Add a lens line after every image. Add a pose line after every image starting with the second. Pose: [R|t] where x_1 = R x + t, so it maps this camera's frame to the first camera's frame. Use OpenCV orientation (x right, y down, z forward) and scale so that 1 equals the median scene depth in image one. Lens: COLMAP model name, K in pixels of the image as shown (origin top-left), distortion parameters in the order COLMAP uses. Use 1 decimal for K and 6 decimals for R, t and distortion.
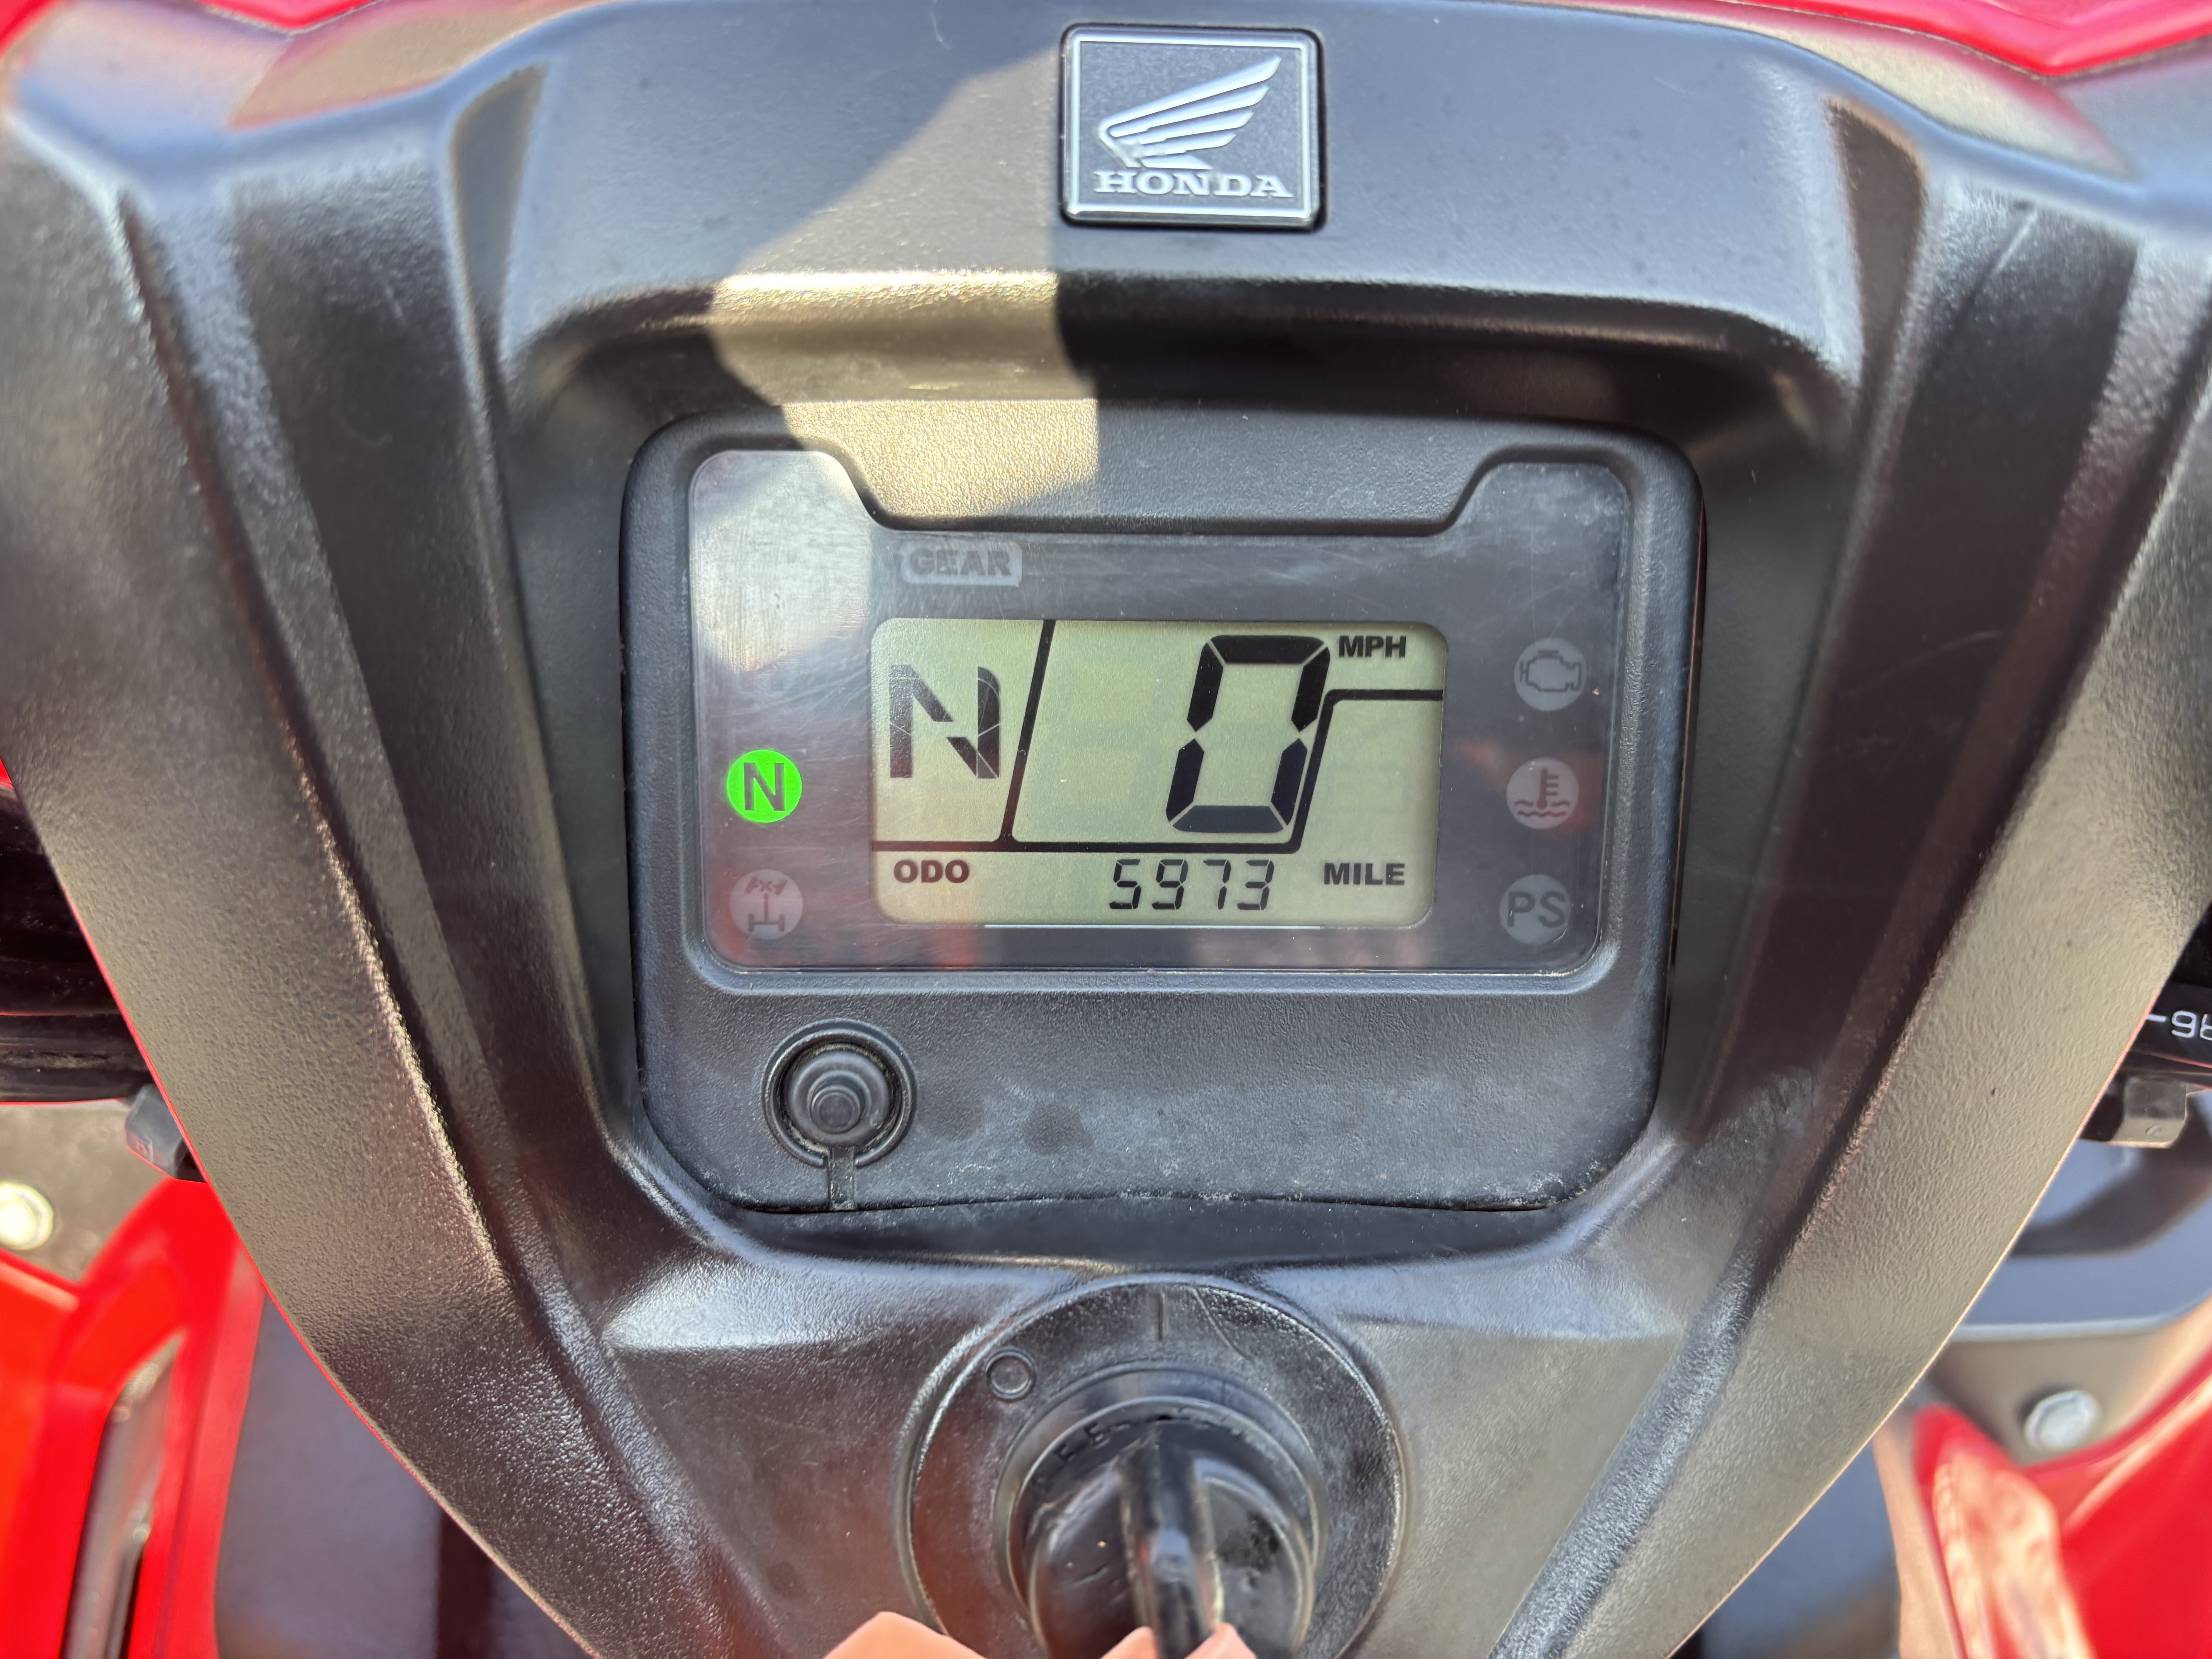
lens RADIAL K [[1677.6, 0, 1137.1], [0, 1677.6, 837.9], [0, 0, 1]] dist [-0.055776, -0.001510]
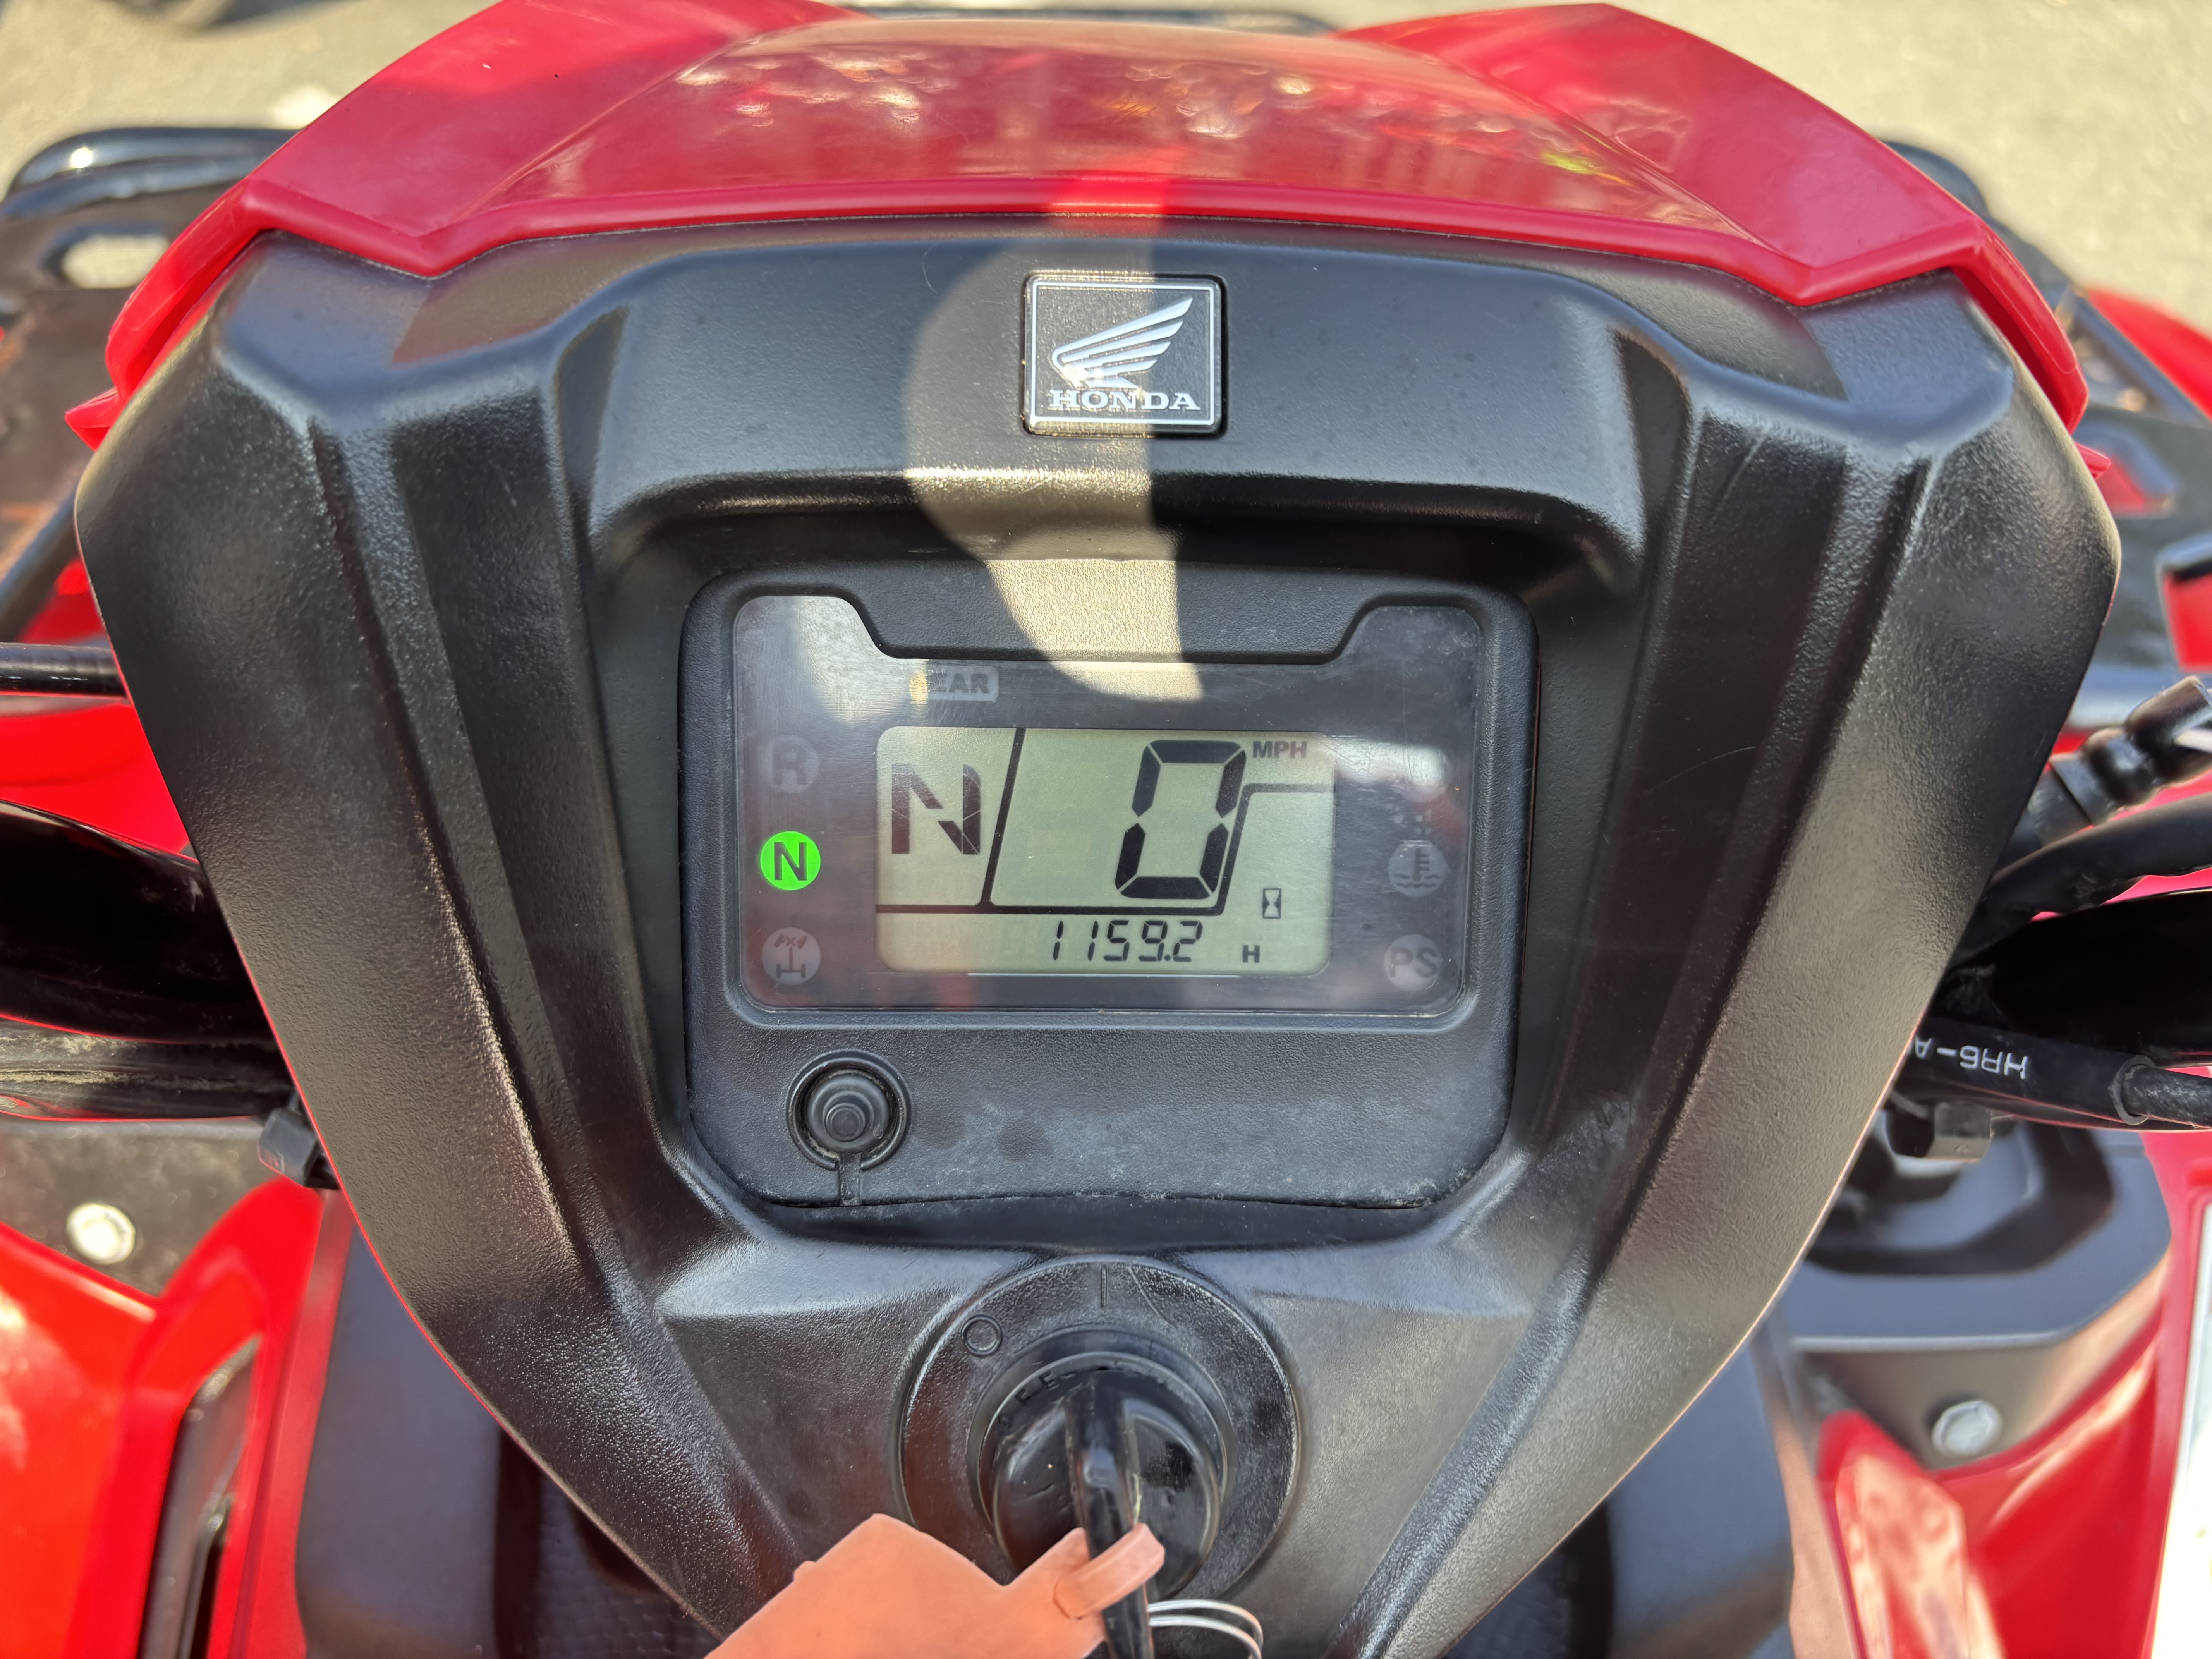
lens RADIAL K [[1662.8, 0, 1106.0], [0, 1662.8, 829.5], [0, 0, 1]] dist [0.027321, -0.254036]
pose [[0.999598, 0.001802, -0.028303, 0.048609], [-0.002743, 0.999443, -0.033261, -0.014481], [0.028227, 0.033325, 0.999046, -0.240506]]
